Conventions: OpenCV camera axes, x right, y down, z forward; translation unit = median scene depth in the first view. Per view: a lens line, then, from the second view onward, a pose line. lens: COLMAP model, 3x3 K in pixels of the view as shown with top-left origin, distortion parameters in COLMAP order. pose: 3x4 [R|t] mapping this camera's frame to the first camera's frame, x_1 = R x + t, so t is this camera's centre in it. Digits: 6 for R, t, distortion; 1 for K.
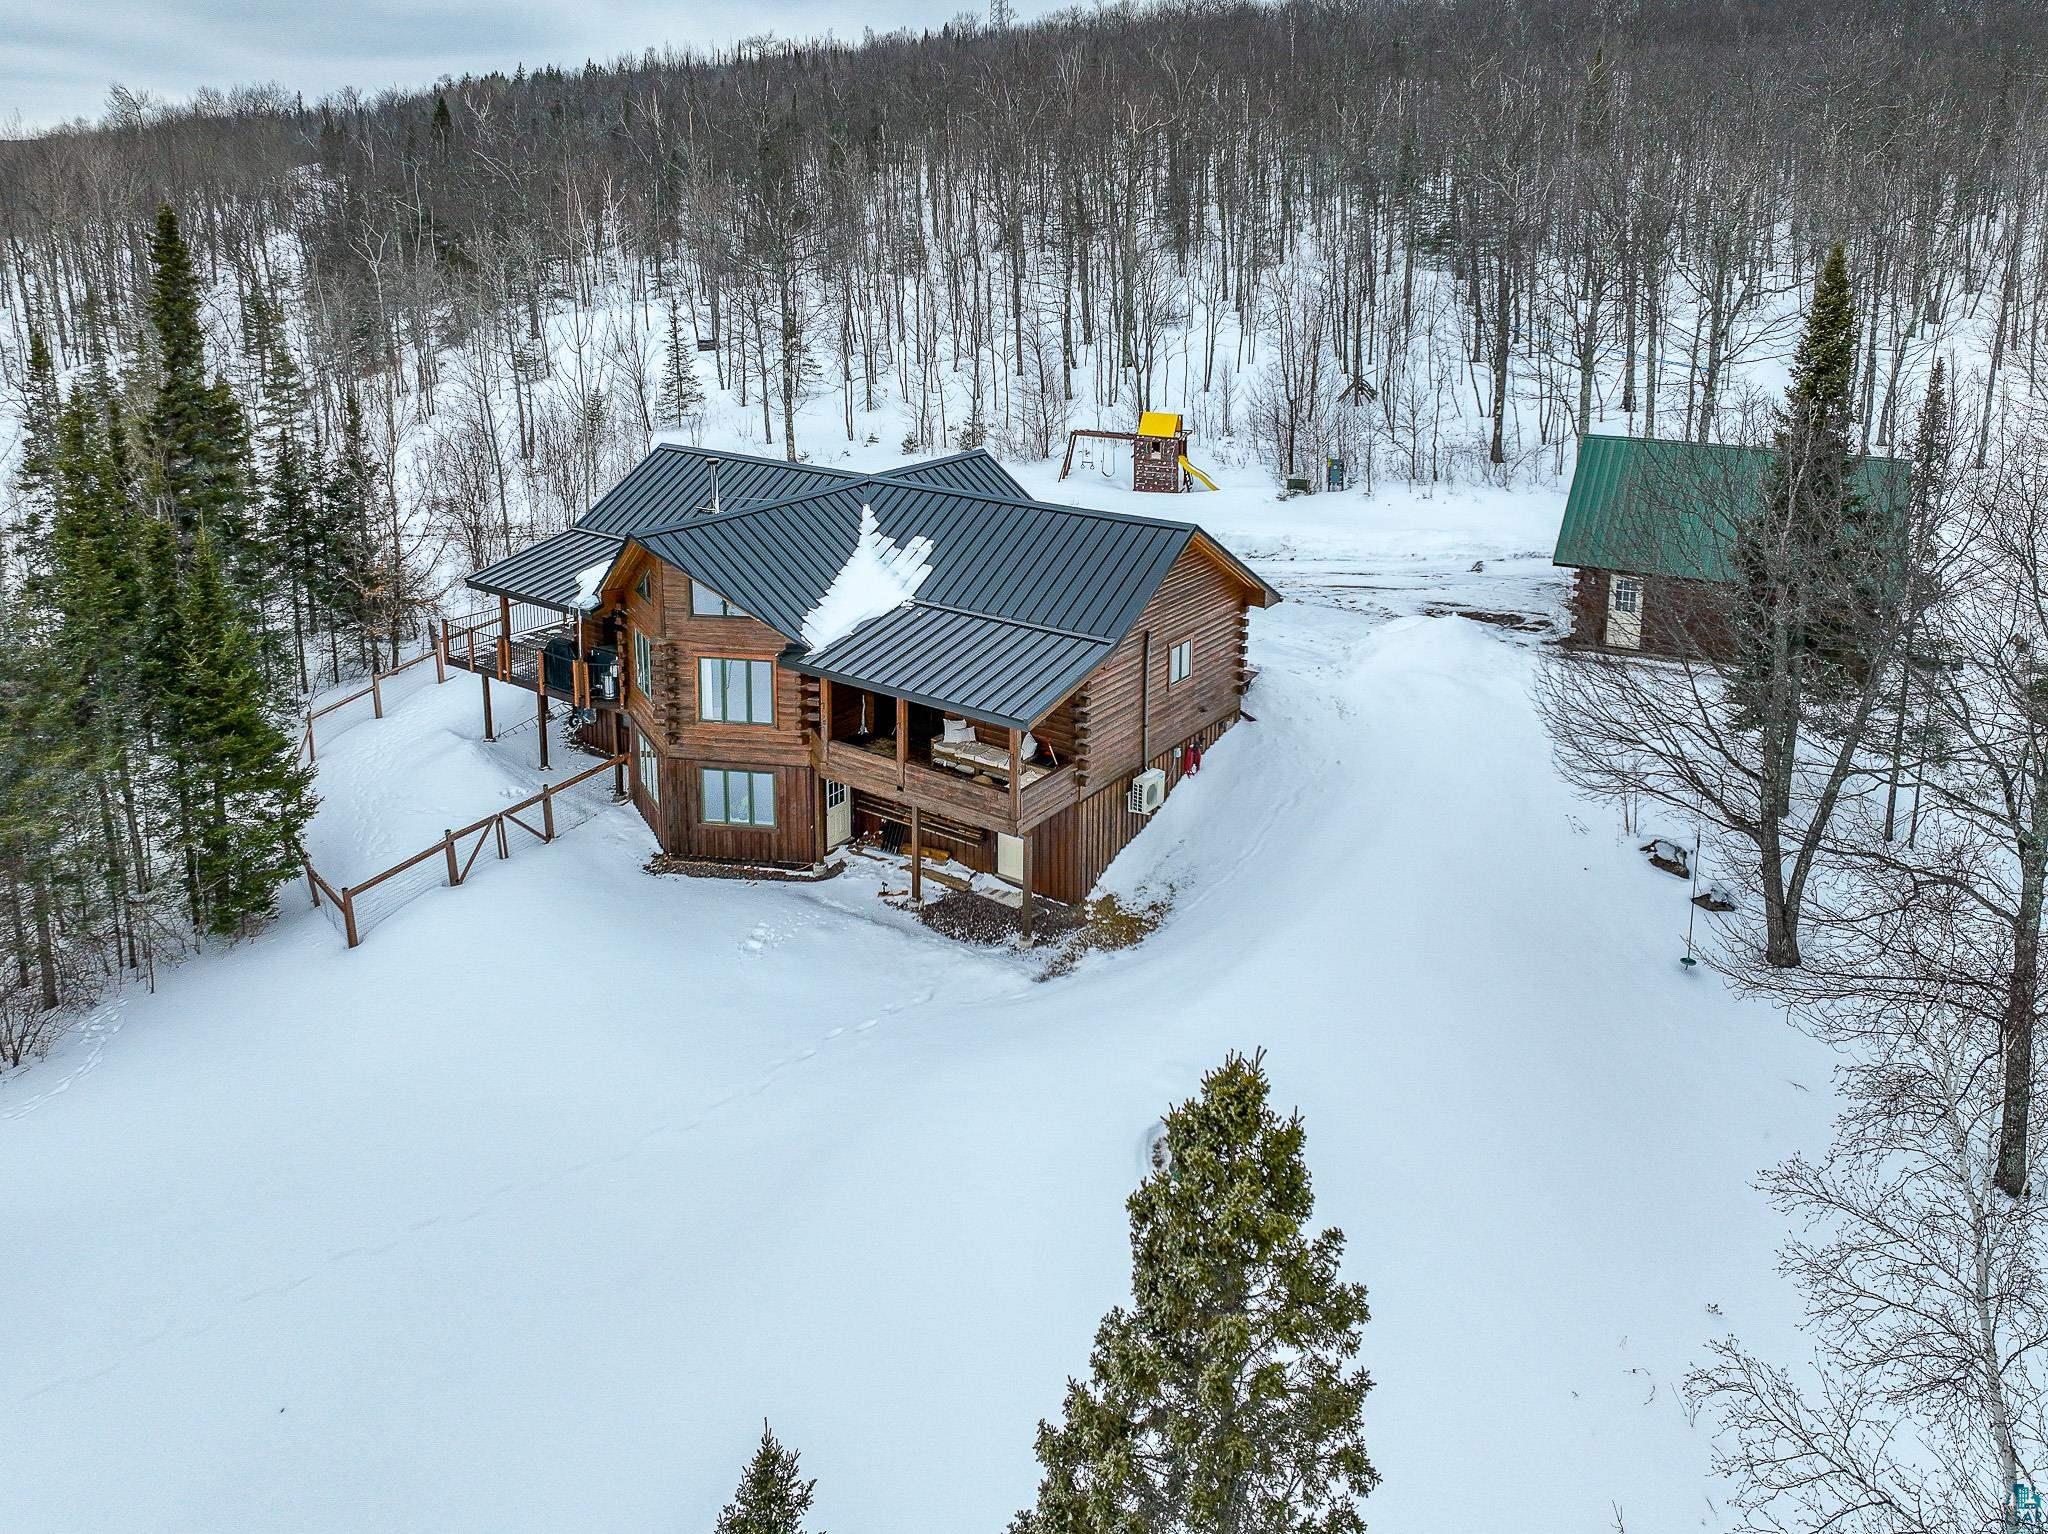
lens RADIAL K [[1422.1, 0, 1055.2], [0, 1422.1, 492.6], [0, 0, 1]] dist [0.003431, 0.001937]
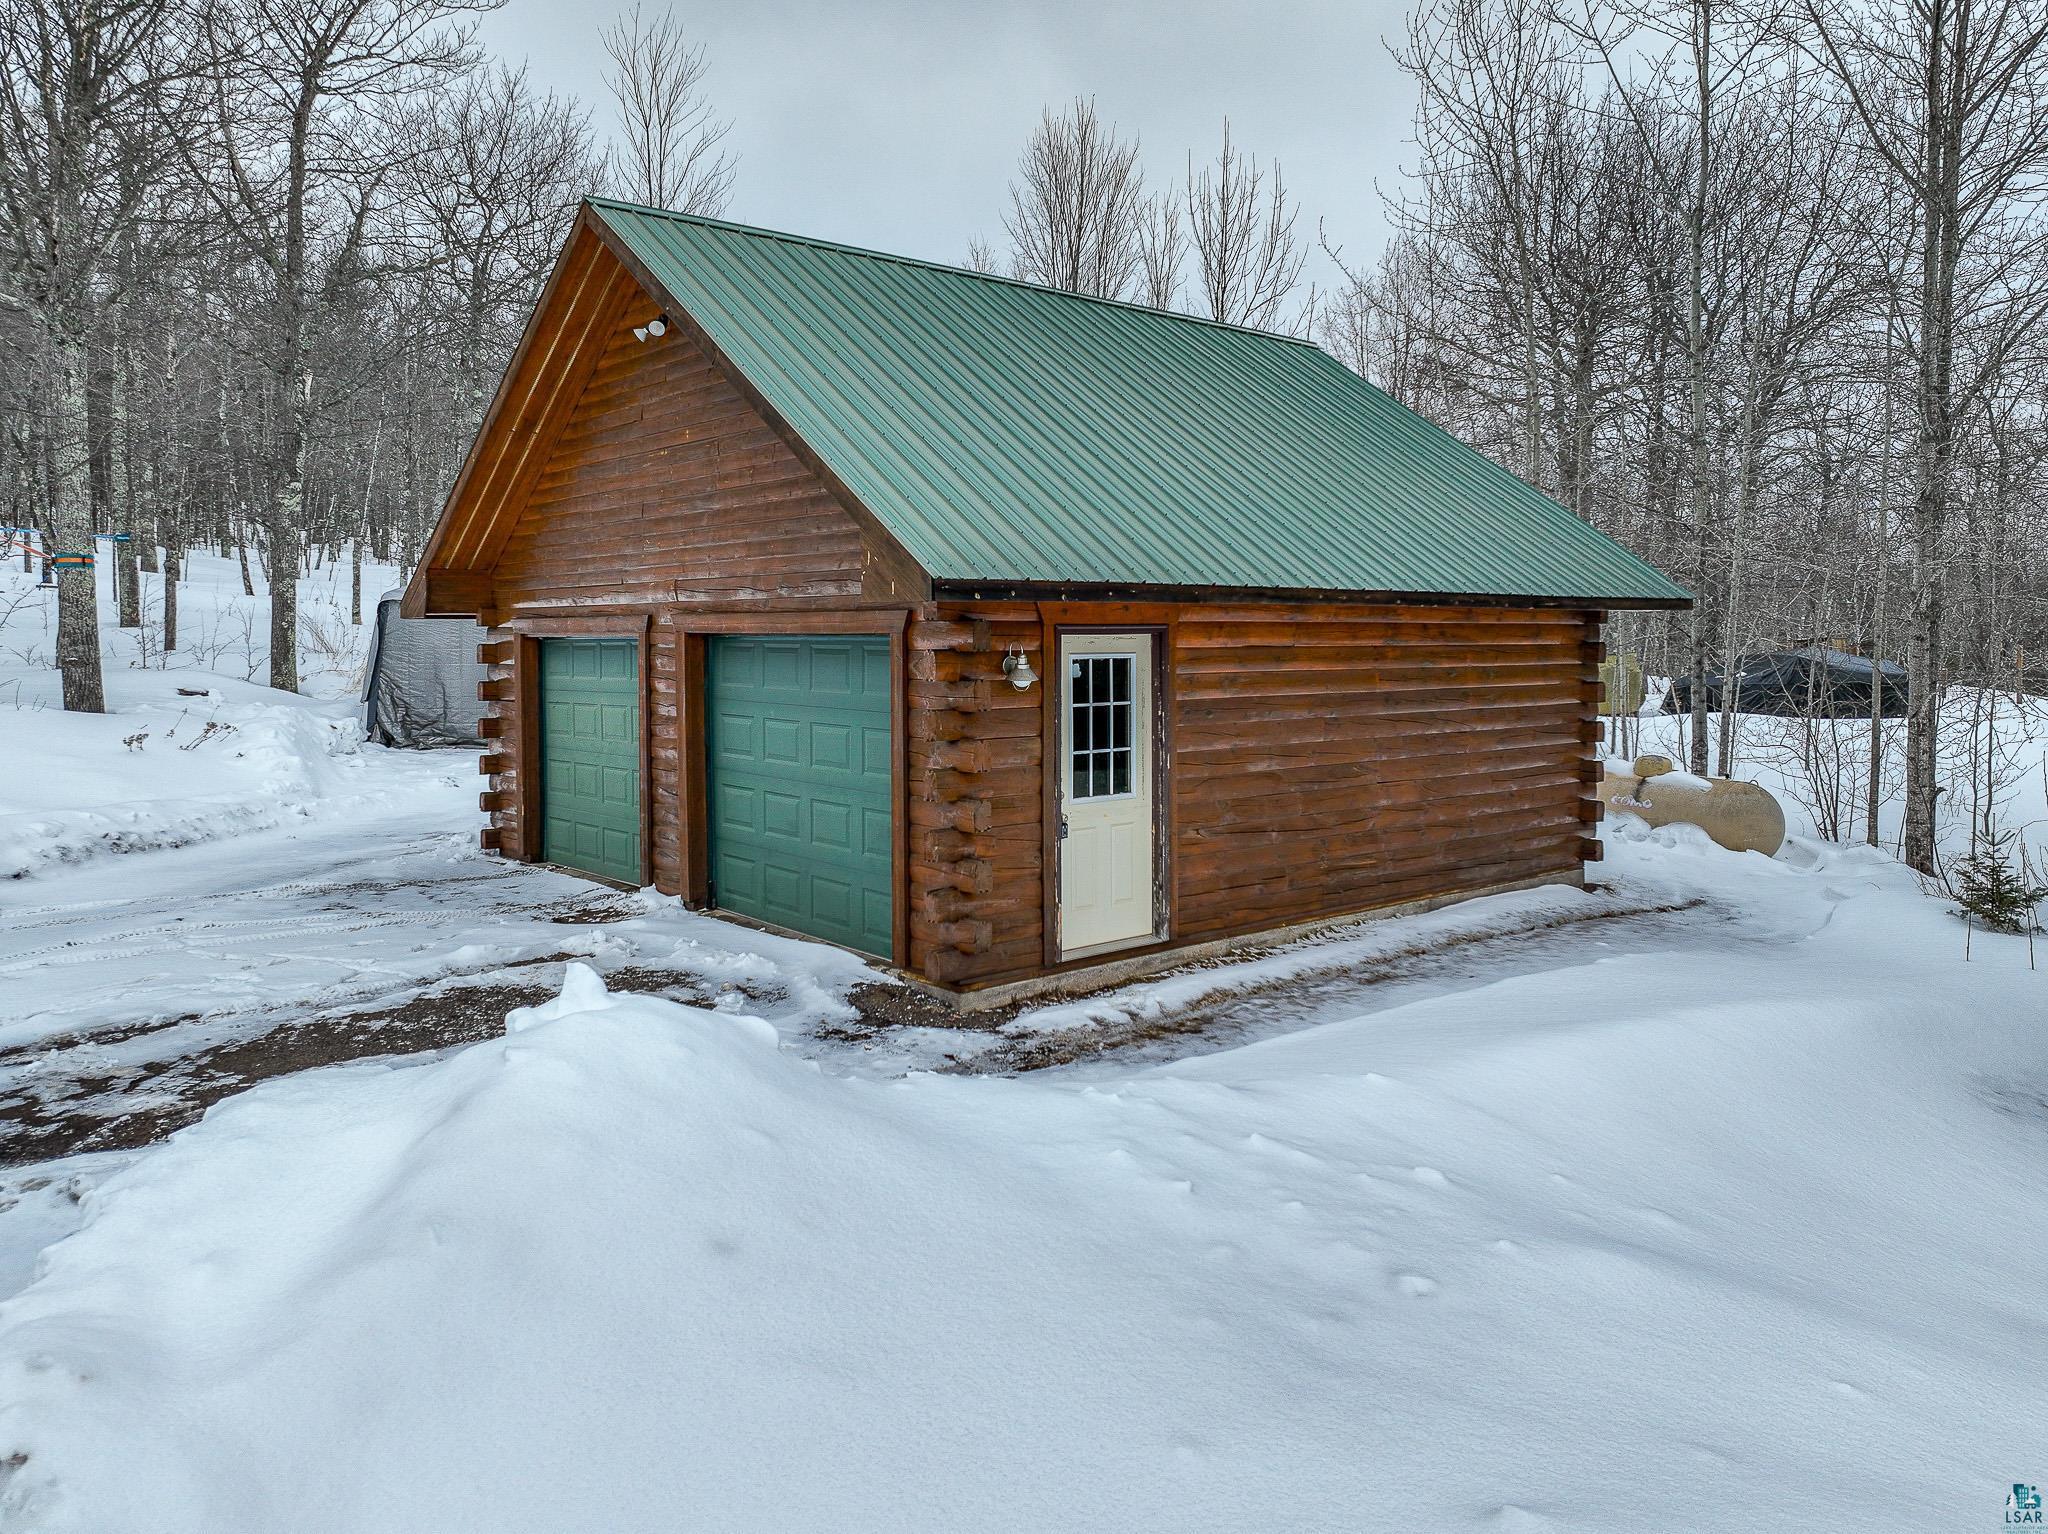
lens RADIAL K [[1432.6, 0, 1019.6], [0, 1432.6, 692.6], [0, 0, 1]] dist [0.003453, 0.004121]
pose [[0.370648, -0.042283, 0.927810, 0.220572], [0.185424, 0.982221, -0.029312, 0.088452], [-0.910076, 0.182903, 0.371899, 1.144787]]
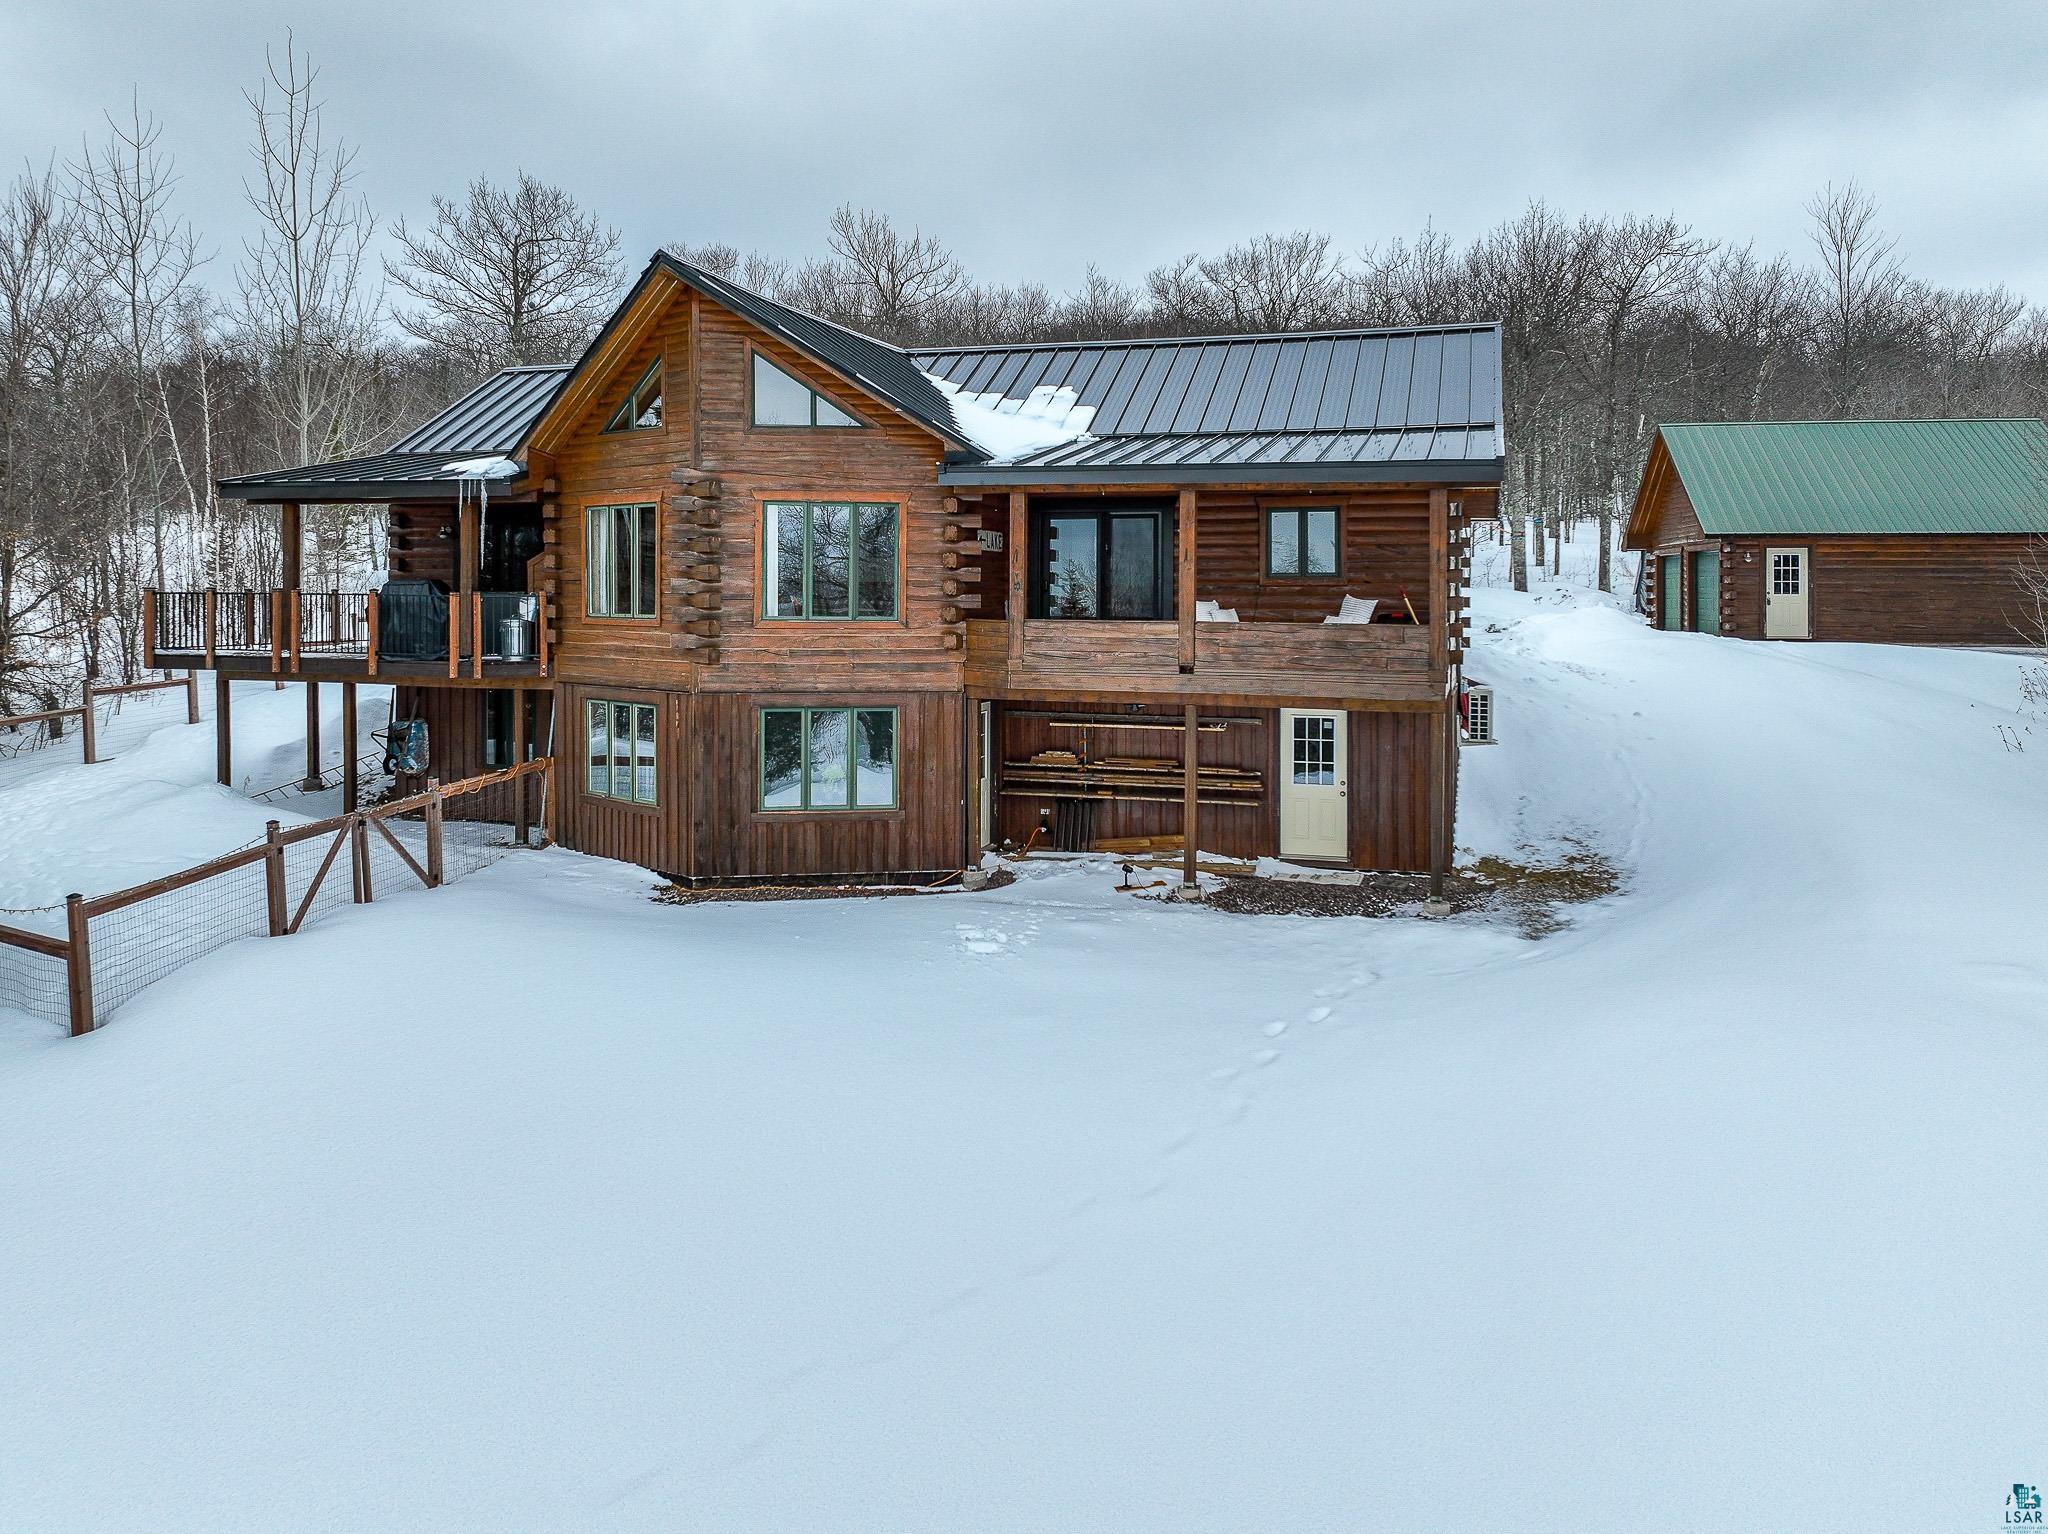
lens RADIAL K [[1444.2, 0, 1028.6], [0, 1444.2, 644.3], [0, 0, 1]] dist [0.001225, 0.002460]
pose [[0.956779, -0.011684, 0.290580, -0.314308], [0.057811, 0.986892, -0.150670, 0.261766], [-0.285011, 0.160956, 0.944914, 0.433027]]
